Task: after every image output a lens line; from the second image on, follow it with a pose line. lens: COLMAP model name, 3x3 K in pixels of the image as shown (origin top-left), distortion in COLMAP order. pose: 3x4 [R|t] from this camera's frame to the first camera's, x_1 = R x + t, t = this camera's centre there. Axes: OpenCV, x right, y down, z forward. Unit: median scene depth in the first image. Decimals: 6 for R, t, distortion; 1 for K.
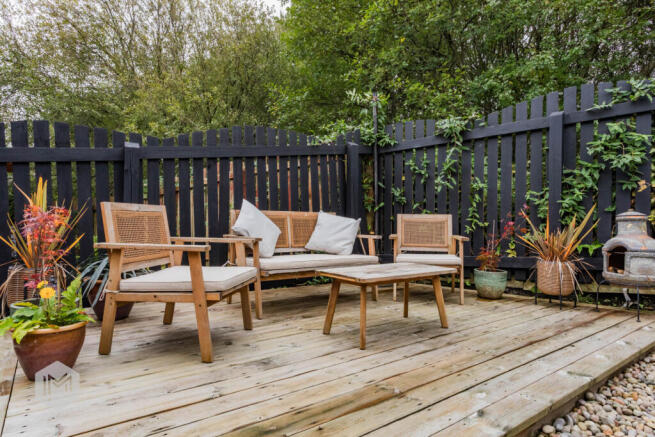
lens RADIAL K [[368.9, 0, 327.5], [0, 368.9, 218.5], [0, 0, 1]] dist [0.001458, 0.000289]
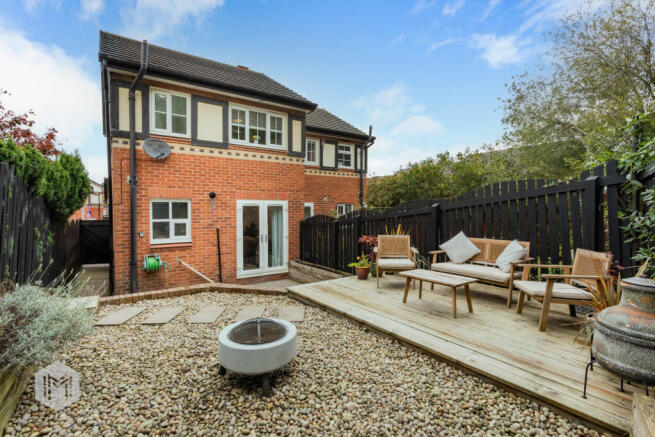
lens RADIAL K [[312.9, 0, 327.5], [0, 312.9, 218.5], [0, 0, 1]] dist [0.000986, 0.000122]
pose [[-0.010761, 0.004157, -0.999933, 1.347789], [-0.001371, 0.999990, 0.004172, -0.121930], [0.999941, 0.001416, -0.010755, 0.344070]]
